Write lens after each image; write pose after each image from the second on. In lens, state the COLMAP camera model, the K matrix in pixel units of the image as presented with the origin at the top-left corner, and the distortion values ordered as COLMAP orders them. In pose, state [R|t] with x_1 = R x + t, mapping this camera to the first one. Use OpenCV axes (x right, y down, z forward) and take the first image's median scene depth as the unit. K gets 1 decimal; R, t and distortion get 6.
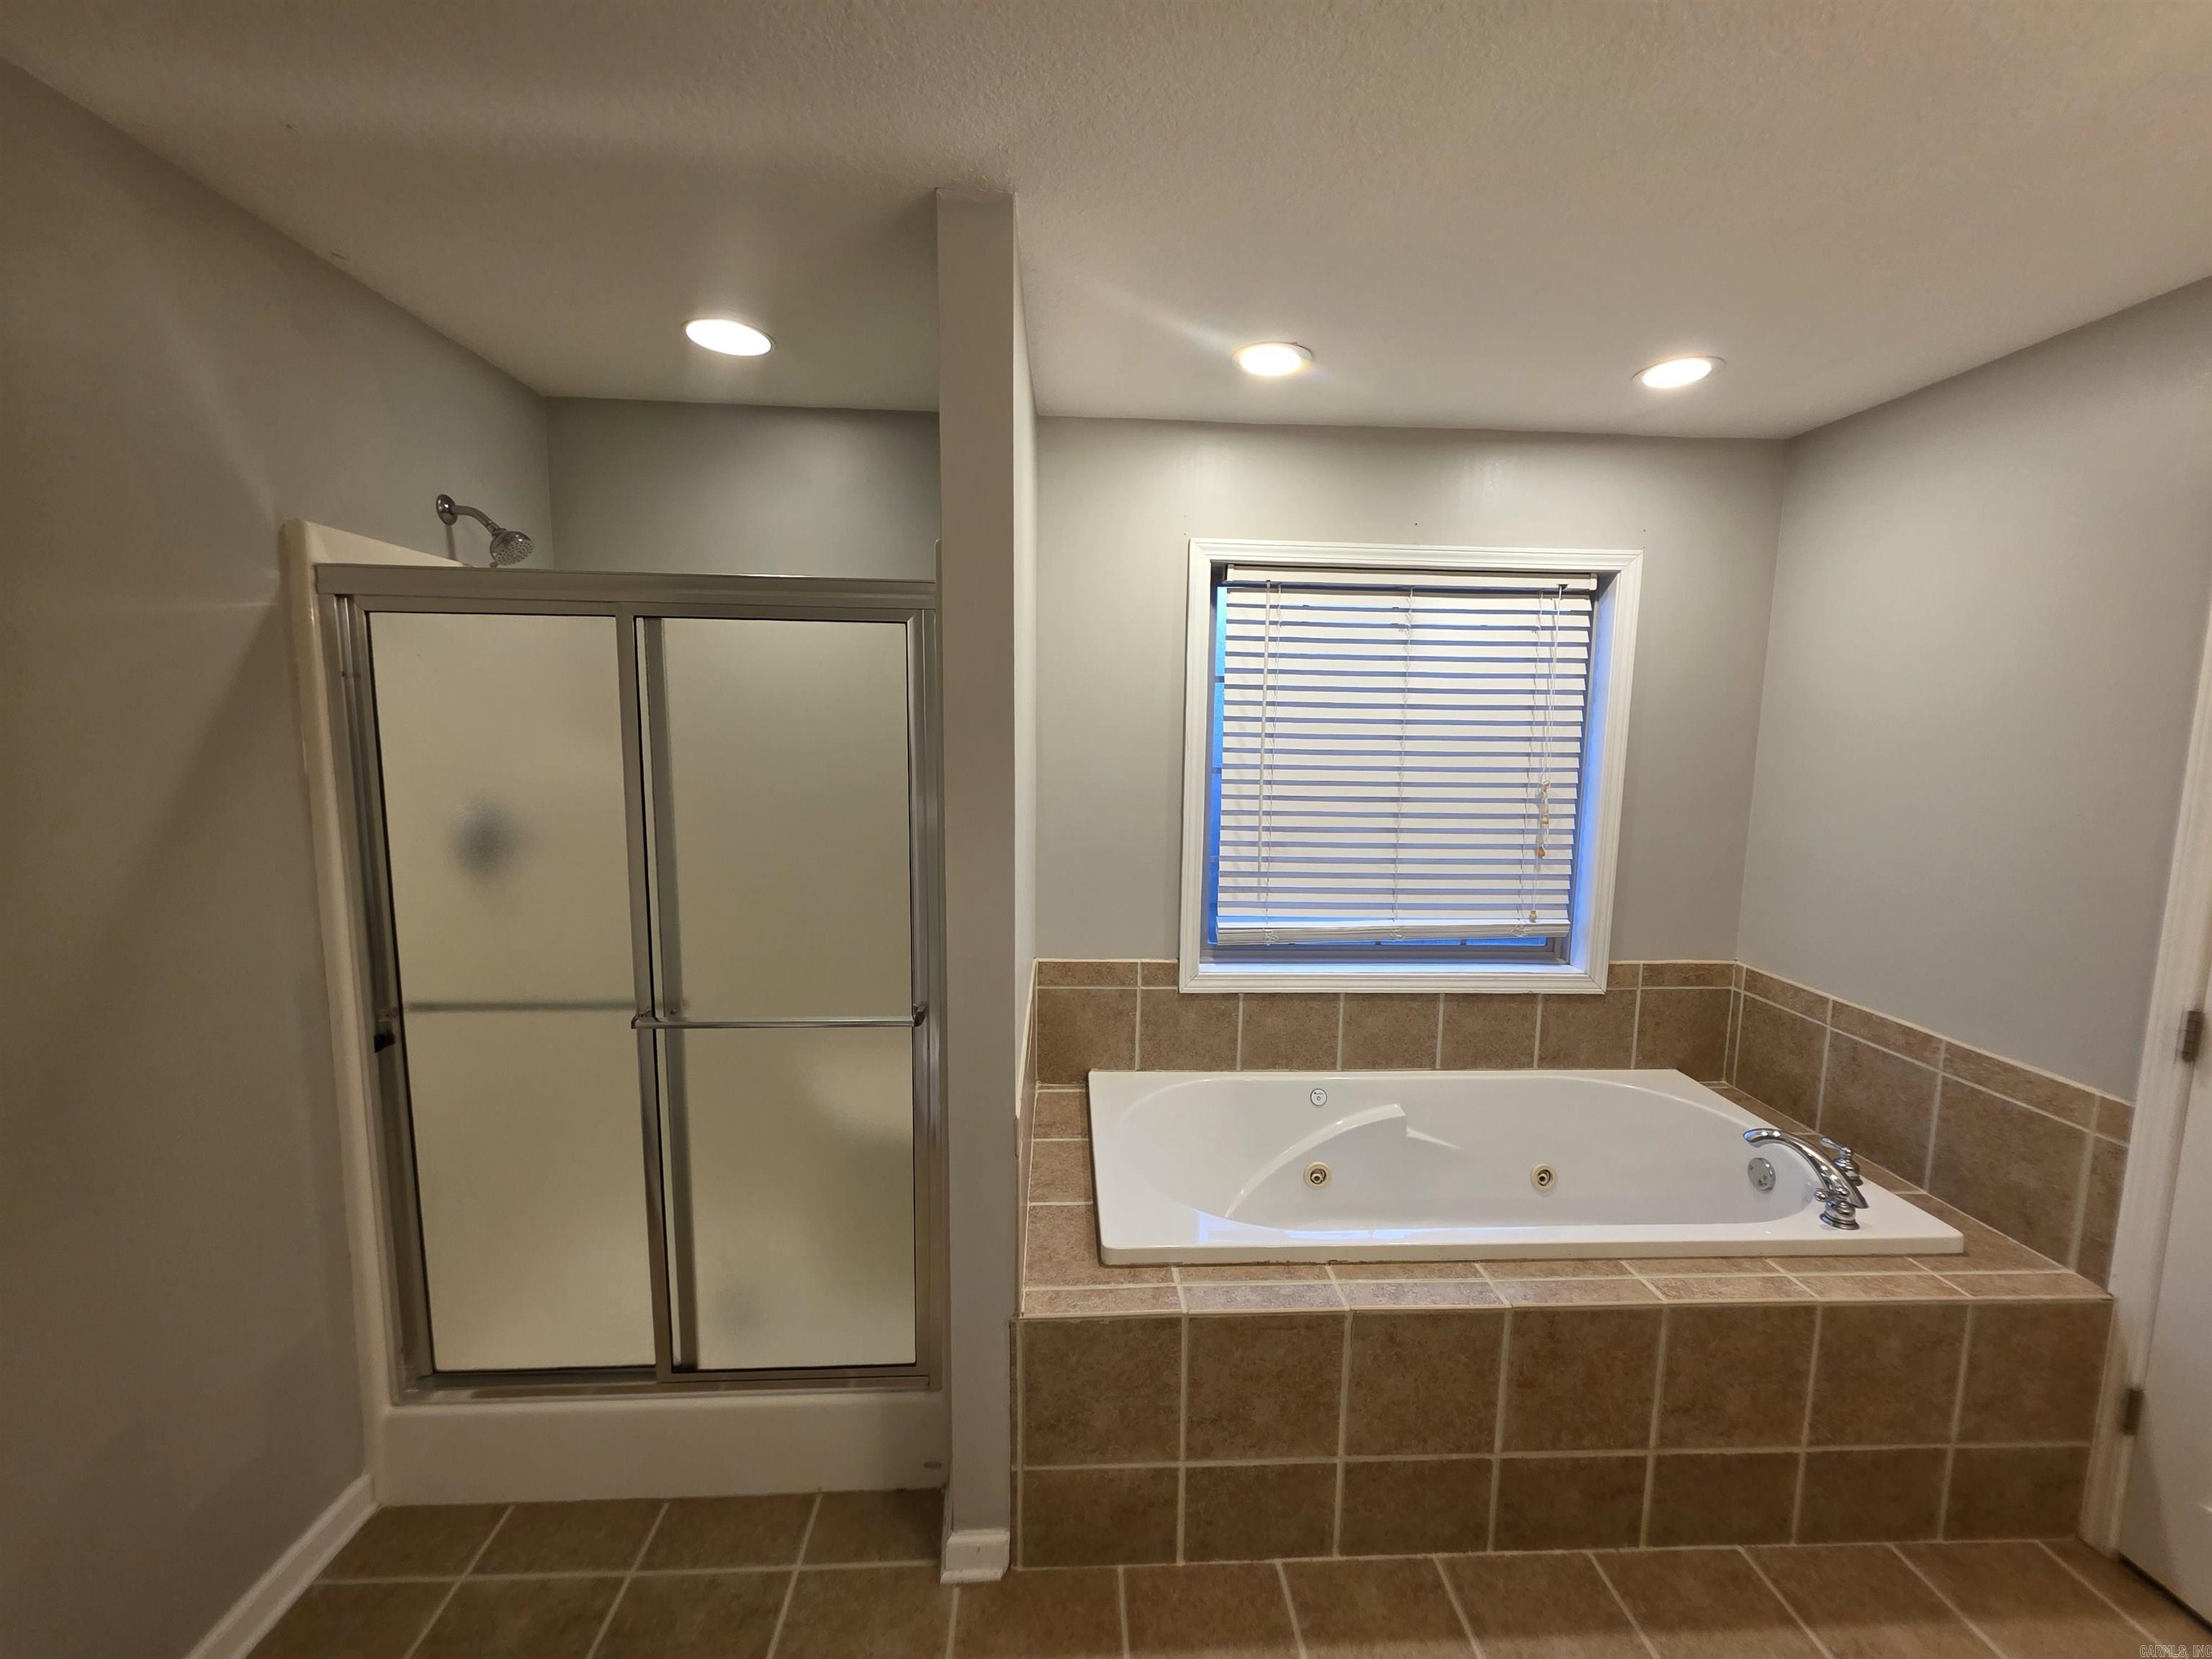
lens RADIAL K [[890.7, 0, 1099.3], [0, 890.7, 817.6], [0, 0, 1]] dist [0.006460, -0.001186]
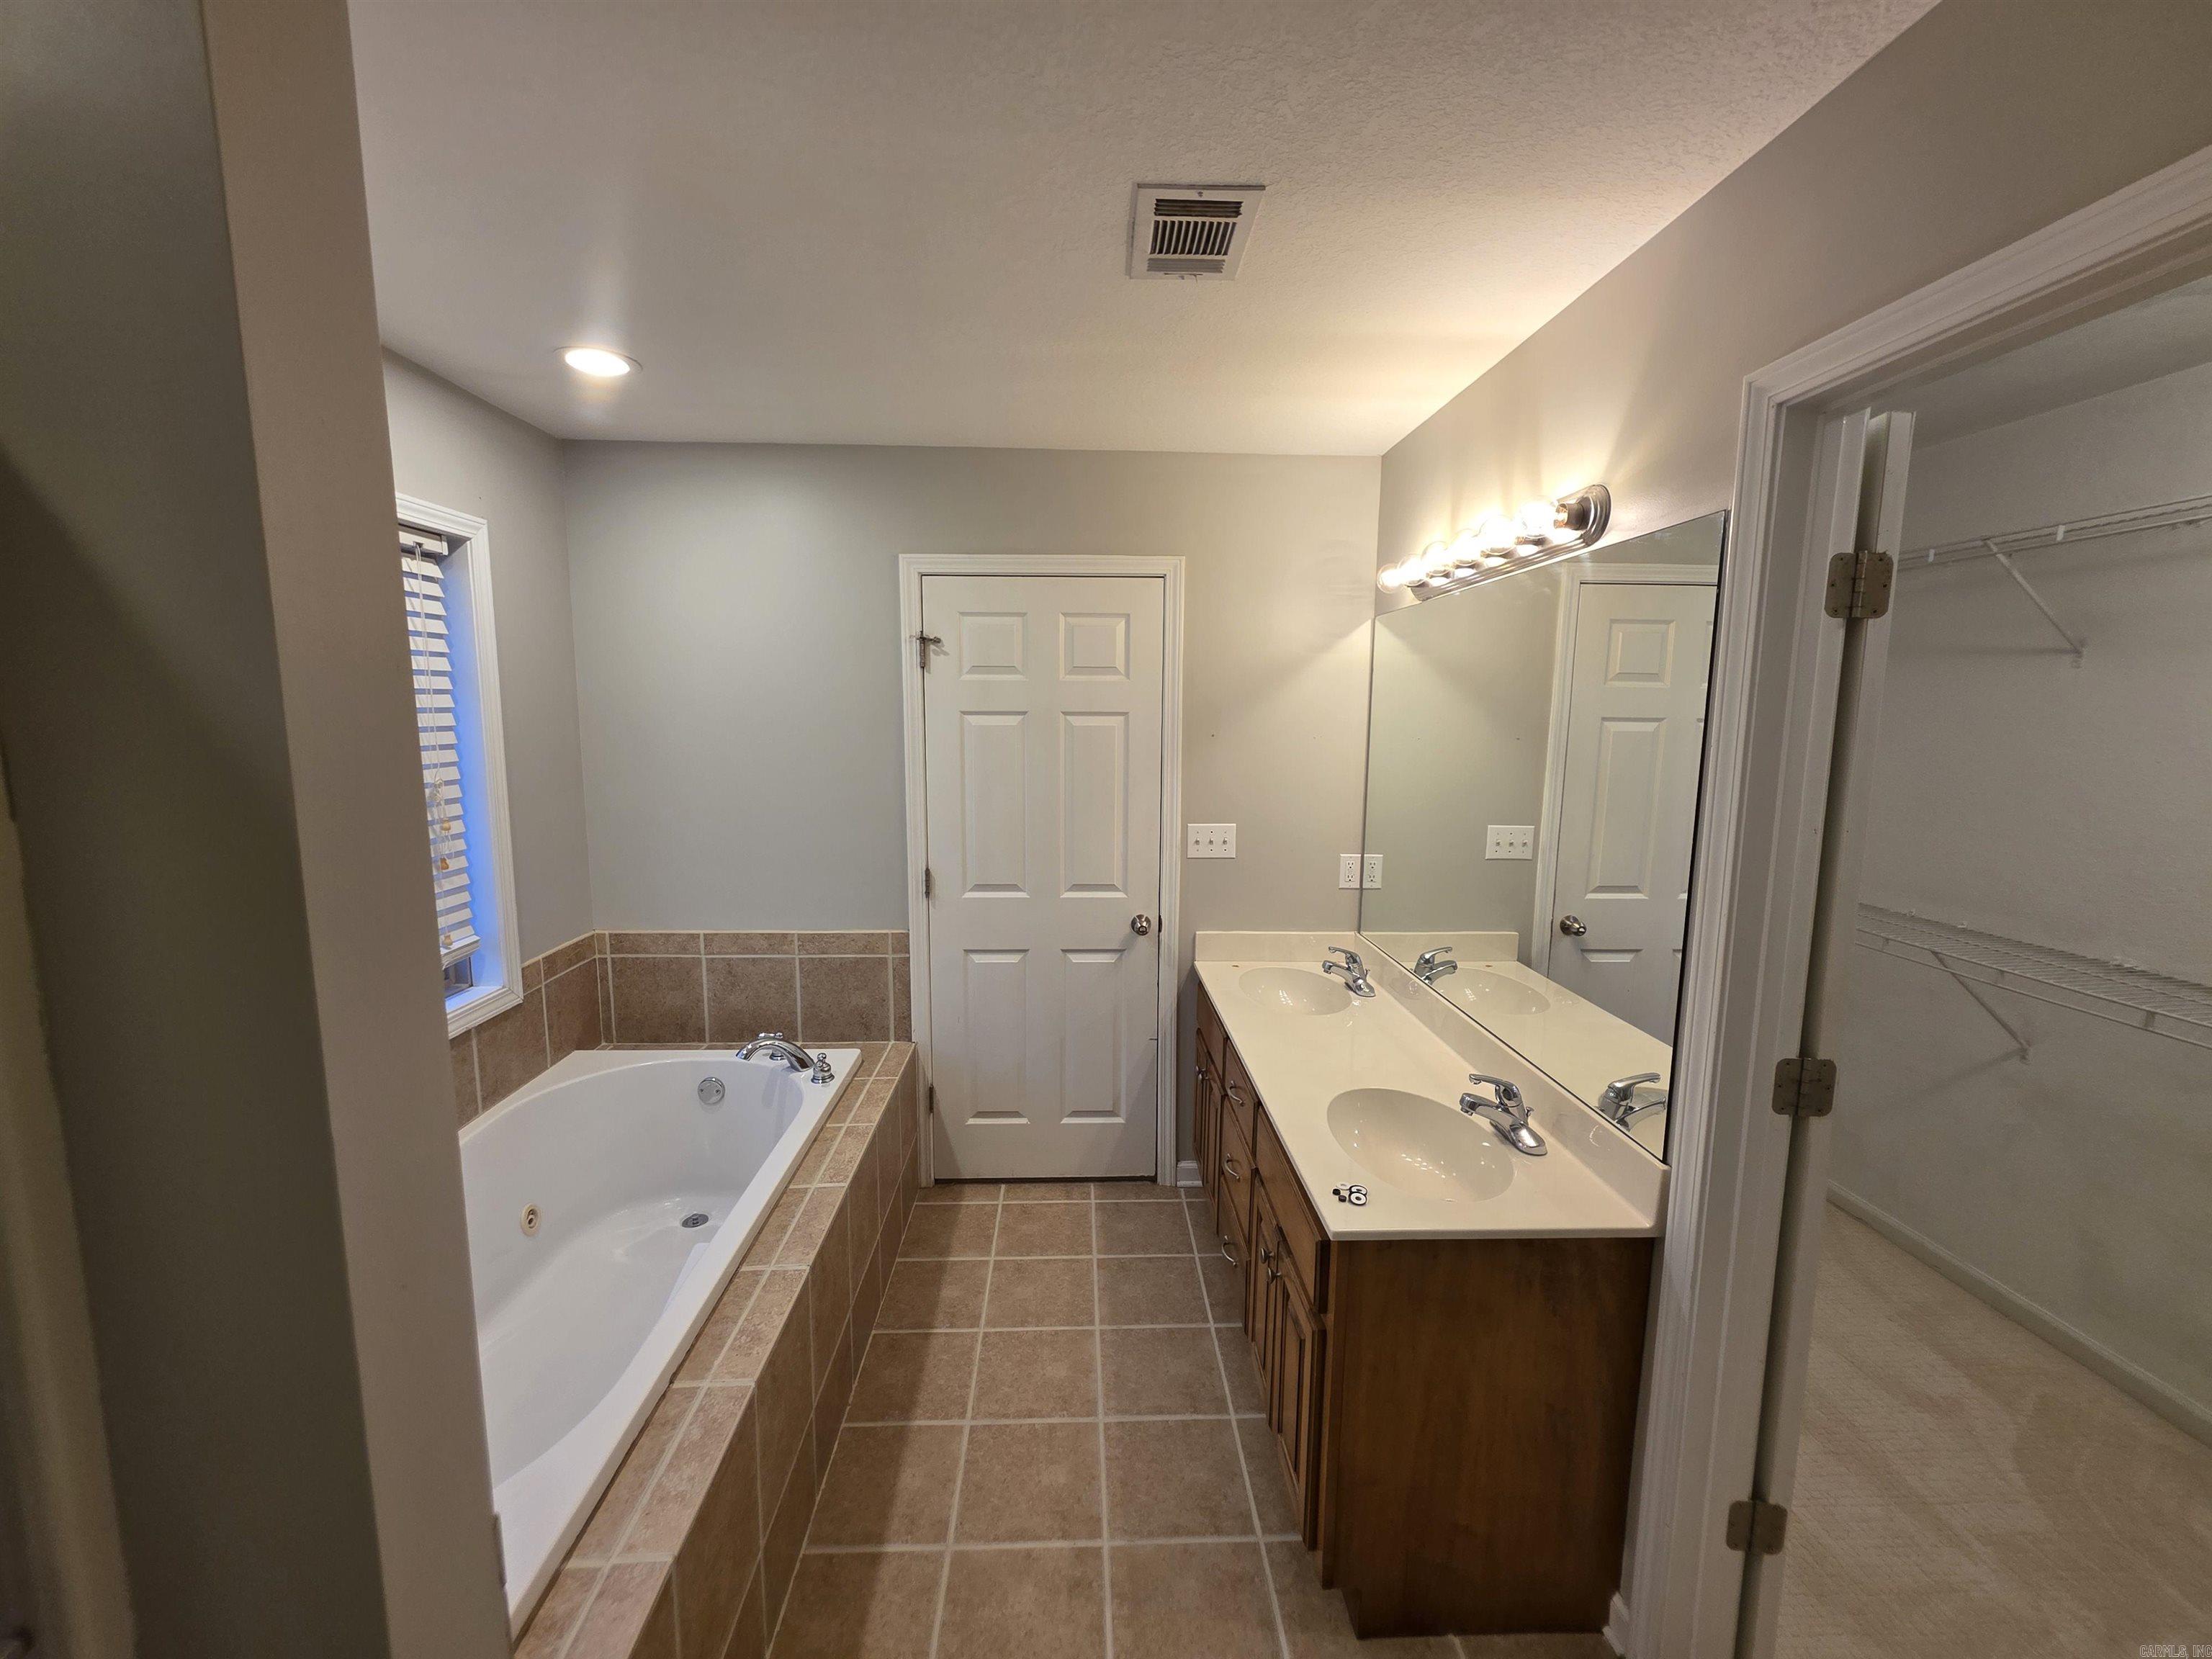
lens RADIAL K [[890.7, 0, 1106.4], [0, 890.7, 821.6], [0, 0, 1]] dist [0.006460, -0.001186]
pose [[0.012091, -0.140650, 0.989986, -0.372867], [0.102960, 0.984971, 0.138680, -0.061865], [-0.994612, 0.100253, 0.026390, 0.414191]]
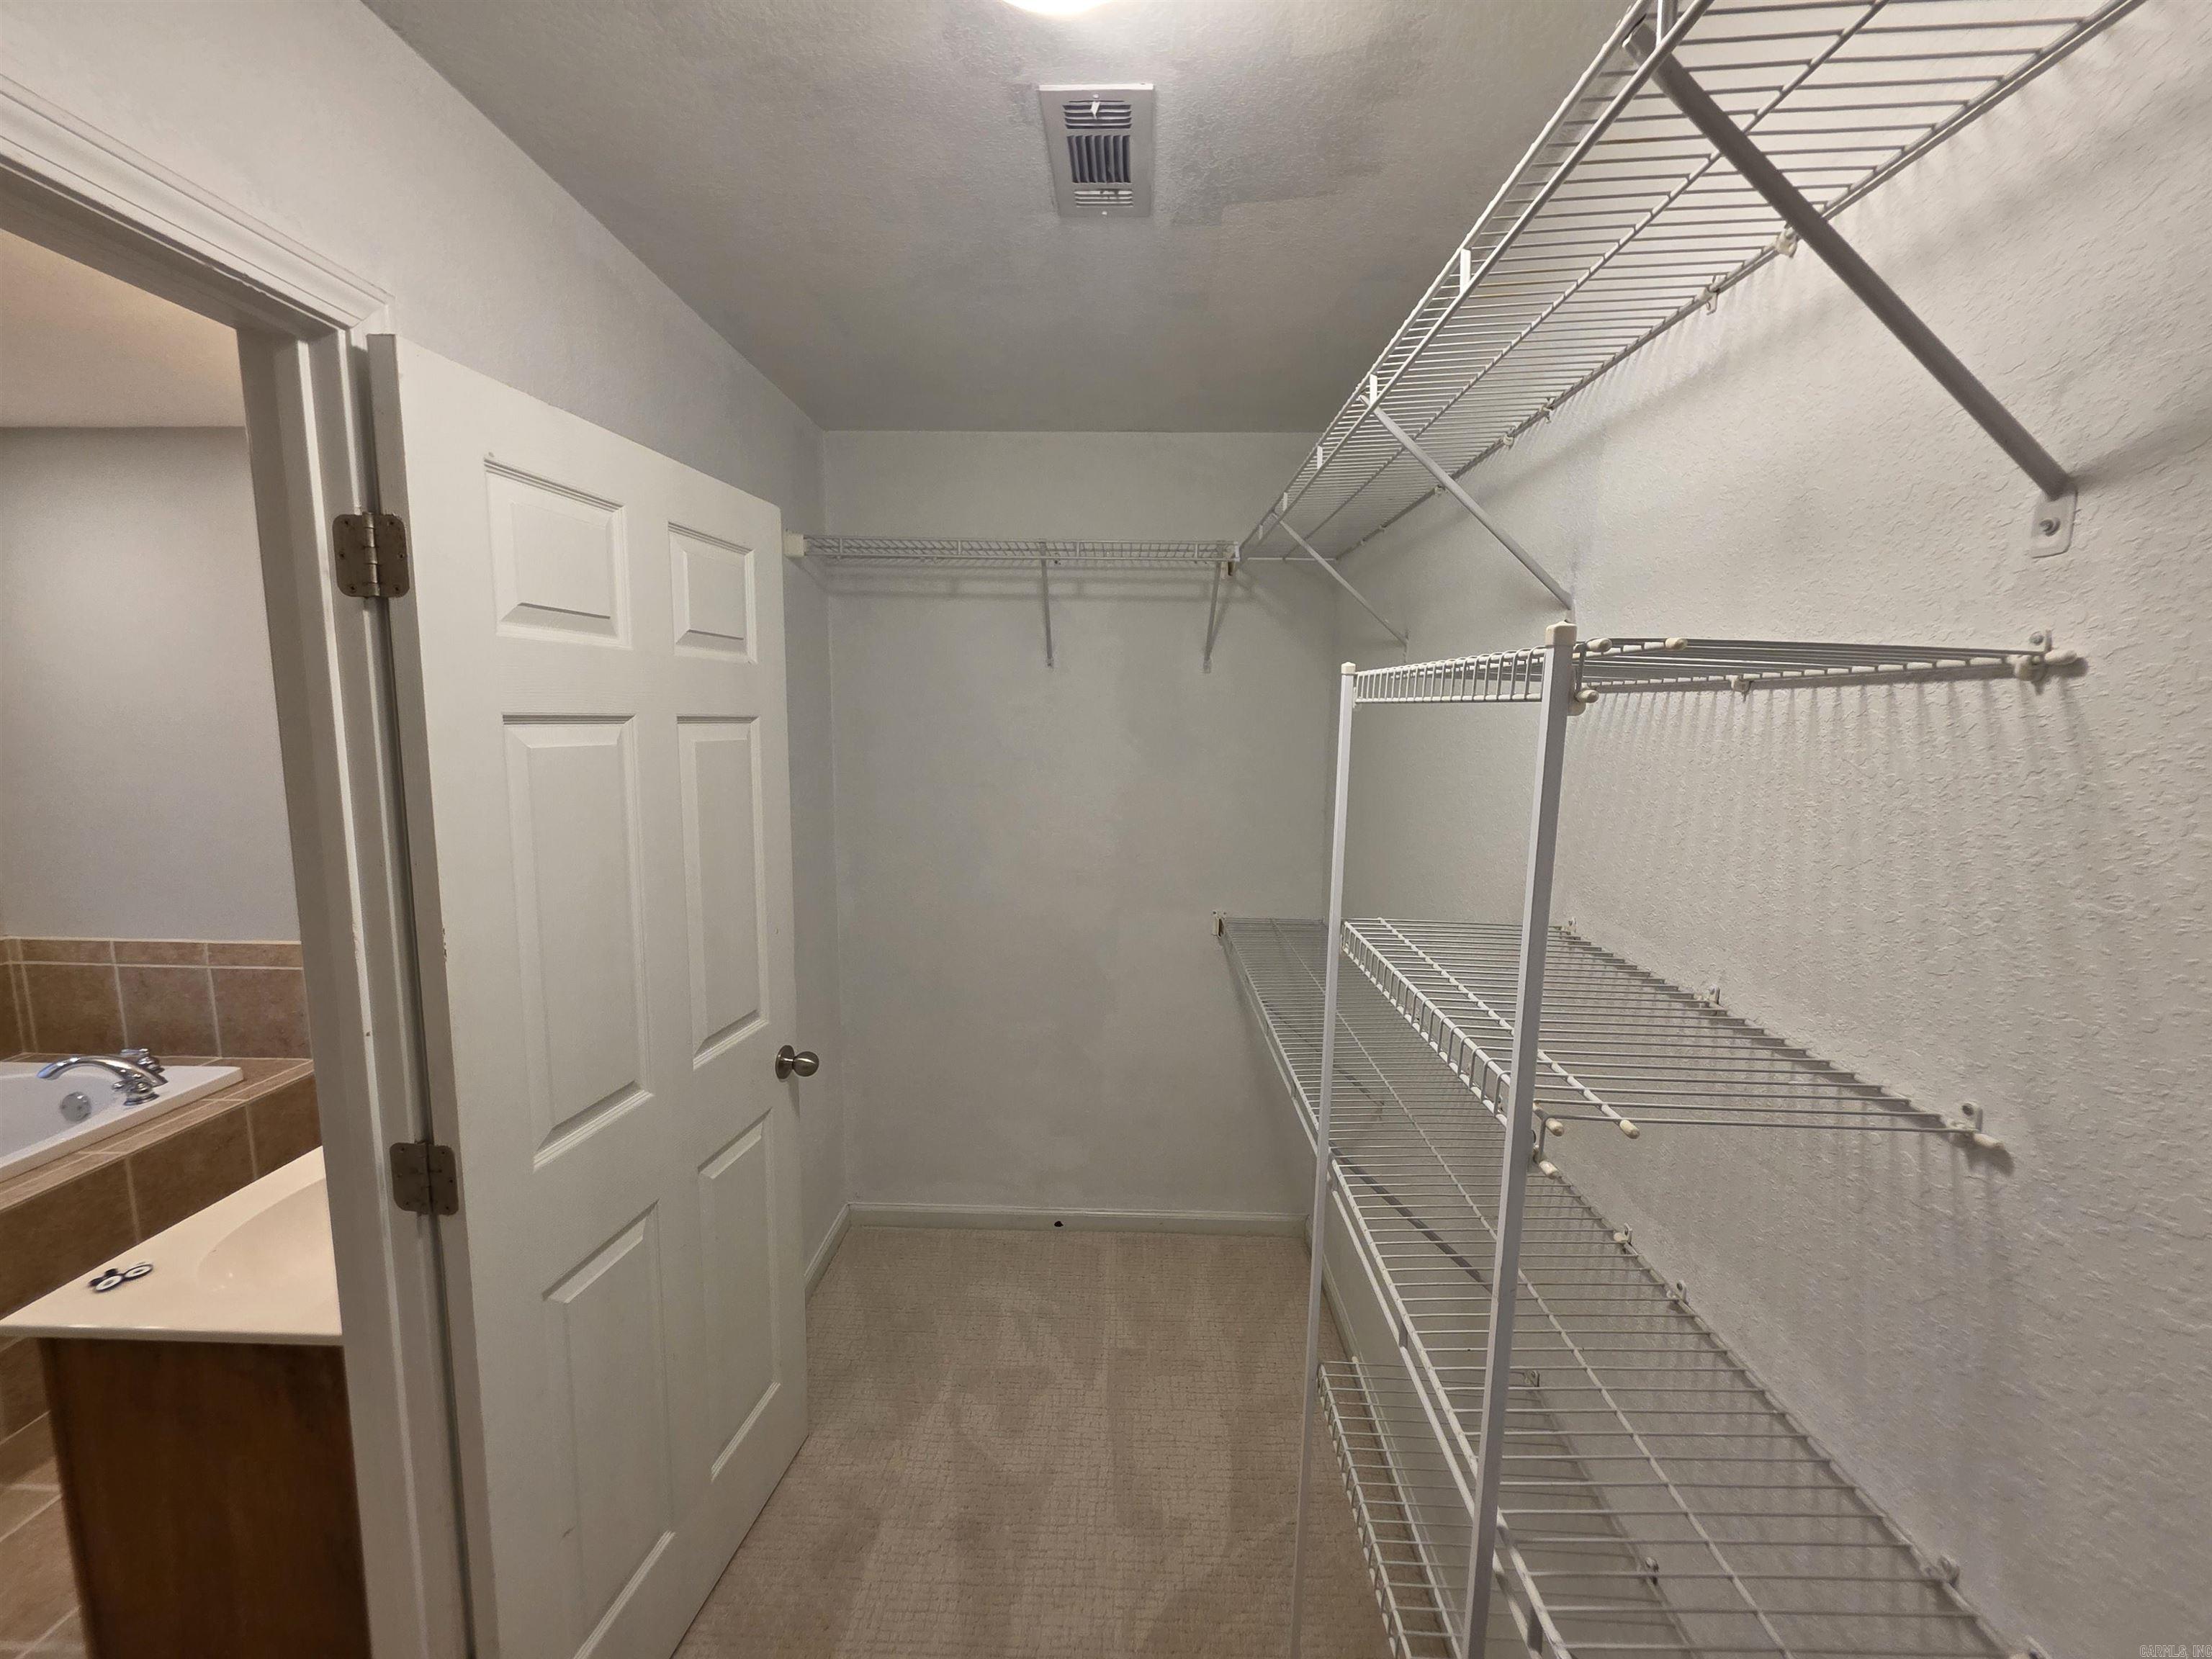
lens RADIAL K [[890.7, 0, 1093.2], [0, 890.7, 818.6], [0, 0, 1]] dist [0.006460, -0.001186]
pose [[0.081203, -0.153786, 0.984762, -0.220593], [0.102296, 0.984093, 0.145246, 0.004635], [-0.991434, 0.088943, 0.095643, -0.422847]]
